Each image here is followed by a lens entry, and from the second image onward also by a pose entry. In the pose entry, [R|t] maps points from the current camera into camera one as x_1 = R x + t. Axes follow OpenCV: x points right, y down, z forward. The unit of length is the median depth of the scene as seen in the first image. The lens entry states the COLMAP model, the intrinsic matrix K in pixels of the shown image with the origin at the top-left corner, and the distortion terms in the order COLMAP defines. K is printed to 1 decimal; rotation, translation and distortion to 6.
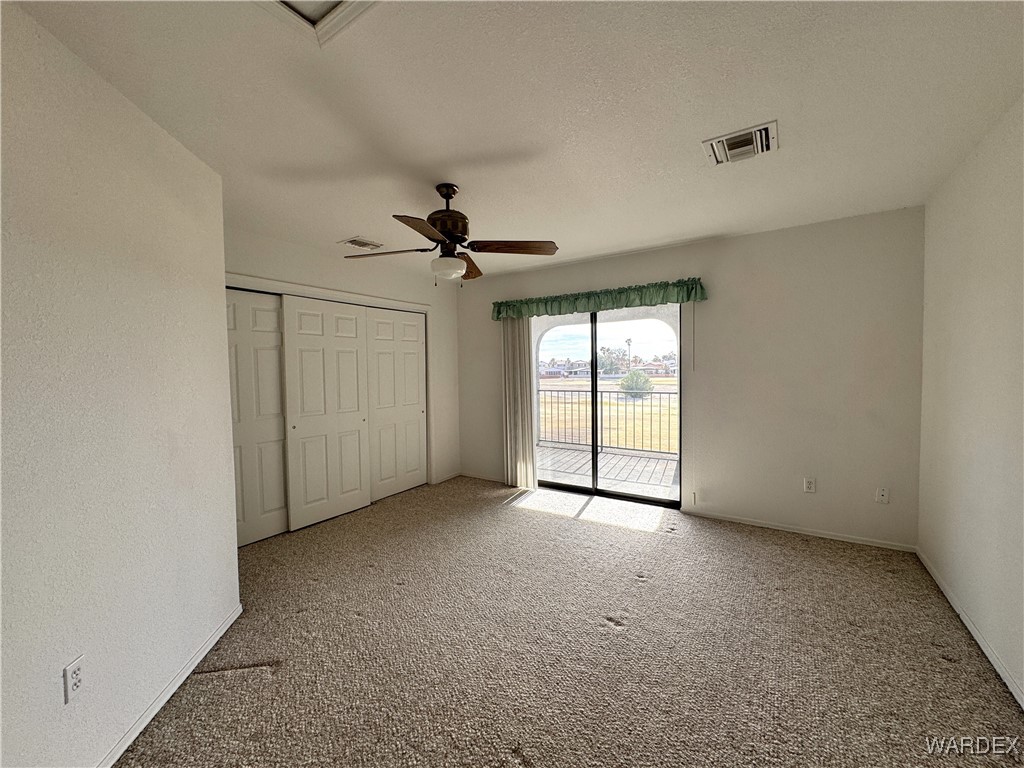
lens RADIAL K [[409.0, 0, 512.4], [0, 409.0, 379.7], [0, 0, 1]] dist [-0.001679, -0.000757]
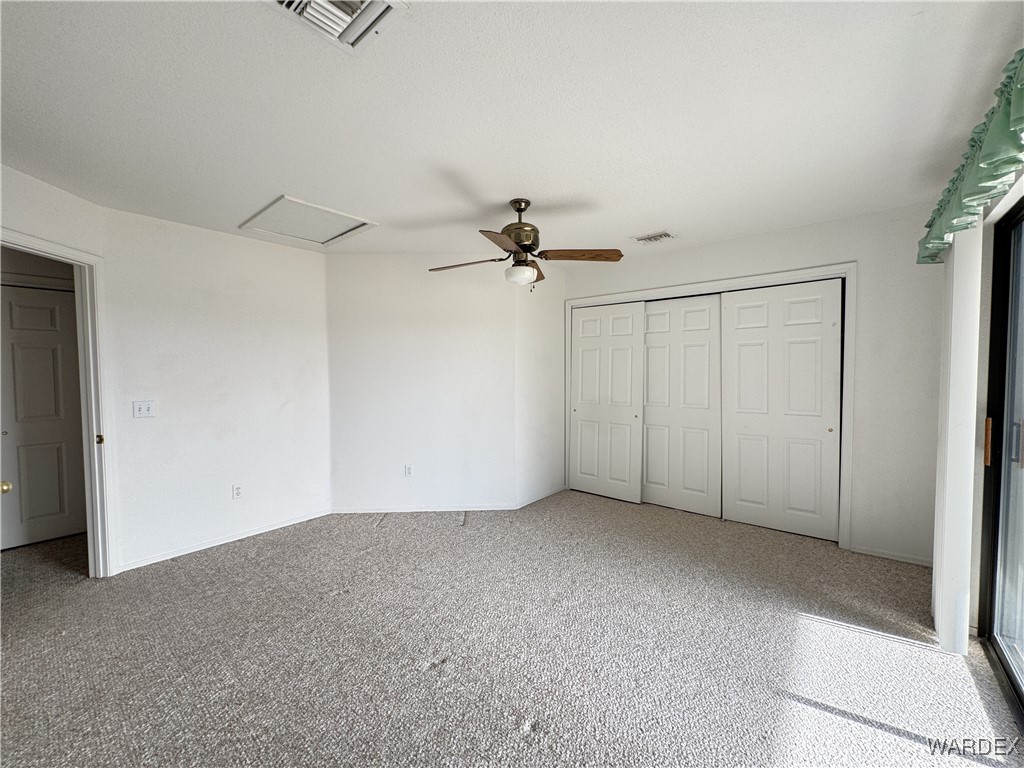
lens RADIAL K [[409.0, 0, 513.2], [0, 409.0, 386.0], [0, 0, 1]] dist [-0.001679, -0.000757]
pose [[-0.124947, 0.052179, -0.990790, 0.655021], [-0.015824, 0.998384, 0.054575, -0.026025], [0.992037, 0.022497, -0.123920, 0.778747]]
